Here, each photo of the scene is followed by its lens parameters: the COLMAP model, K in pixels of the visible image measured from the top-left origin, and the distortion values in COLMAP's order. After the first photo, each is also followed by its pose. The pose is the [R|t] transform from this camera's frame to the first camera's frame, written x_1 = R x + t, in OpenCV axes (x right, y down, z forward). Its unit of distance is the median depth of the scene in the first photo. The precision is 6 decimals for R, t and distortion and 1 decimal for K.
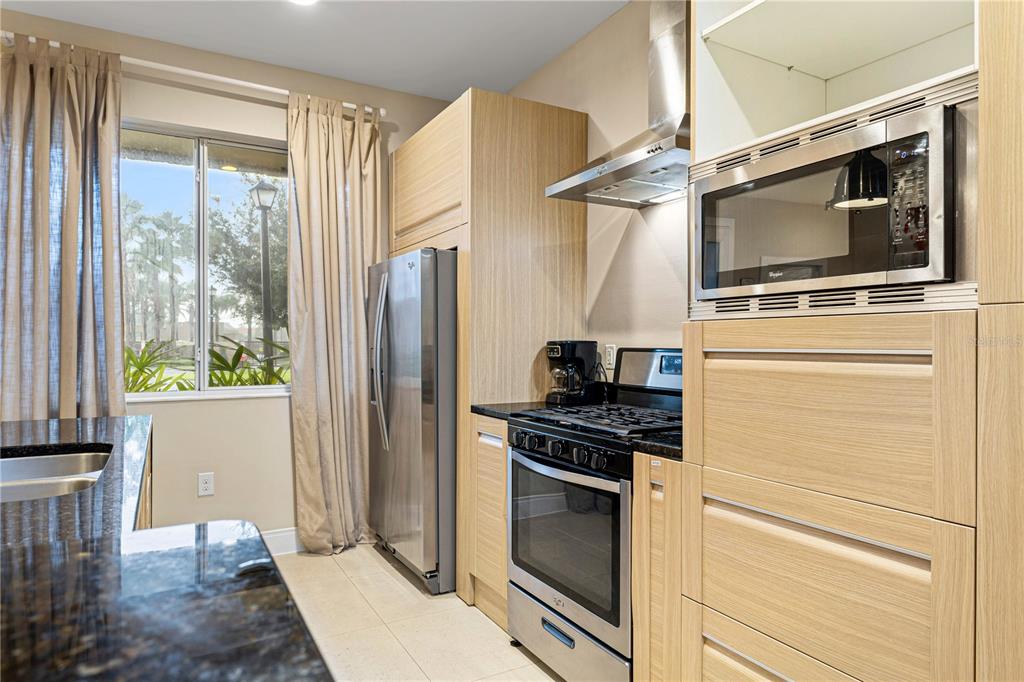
lens RADIAL K [[623.0, 0, 512.0], [0, 623.0, 348.4], [0, 0, 1]] dist [-0.003515, -0.005144]
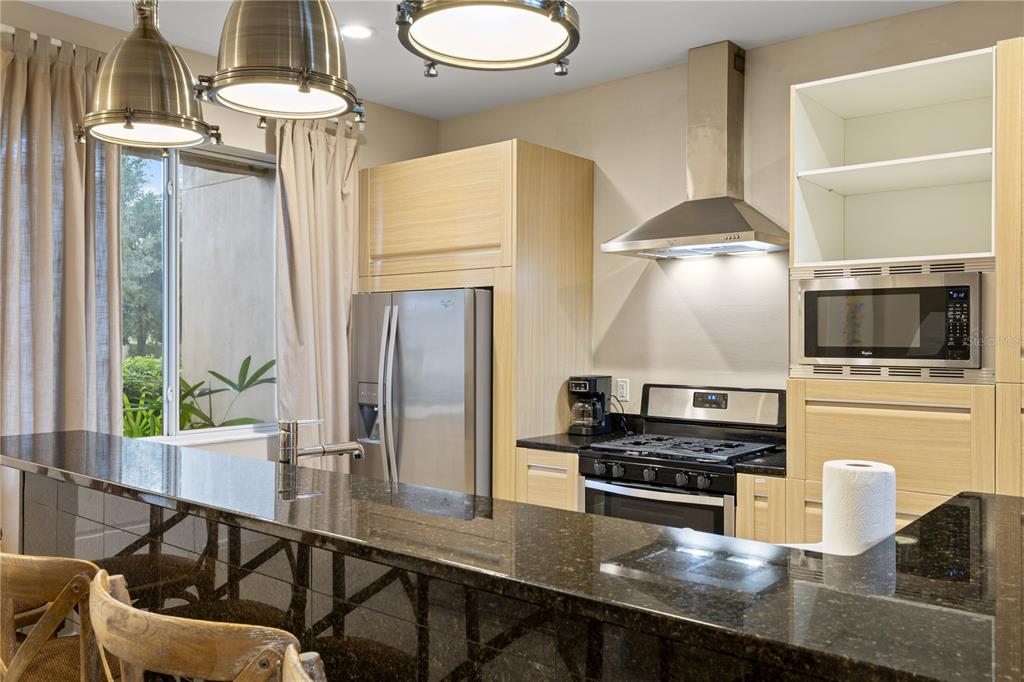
lens RADIAL K [[841.0, 0, 517.7], [0, 841.0, 335.9], [0, 0, 1]] dist [0.015942, 0.011284]
pose [[0.934641, -0.000085, 0.355594, -0.613707], [0.003251, 0.999960, -0.008306, -0.079139], [-0.355579, 0.008919, 0.934604, -0.356694]]
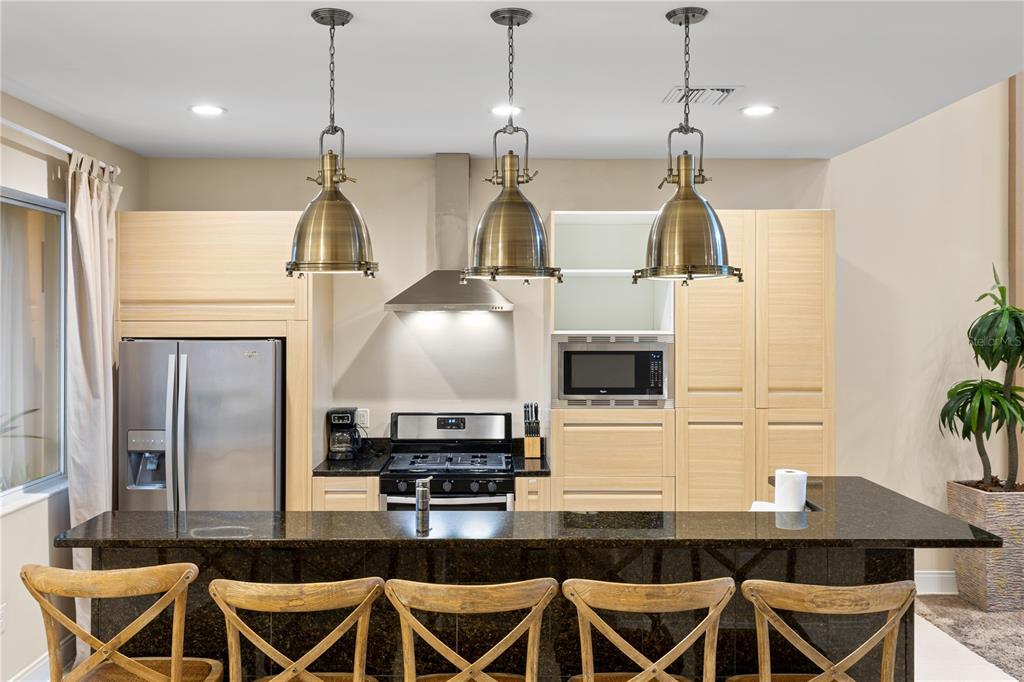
lens RADIAL K [[841.0, 0, 513.8], [0, 841.0, 335.4], [0, 0, 1]] dist [0.015942, 0.011284]
pose [[0.491784, -0.014397, 0.870598, -1.405876], [0.007561, 0.999896, 0.012264, -0.205664], [-0.870684, 0.000551, 0.491842, -0.170028]]
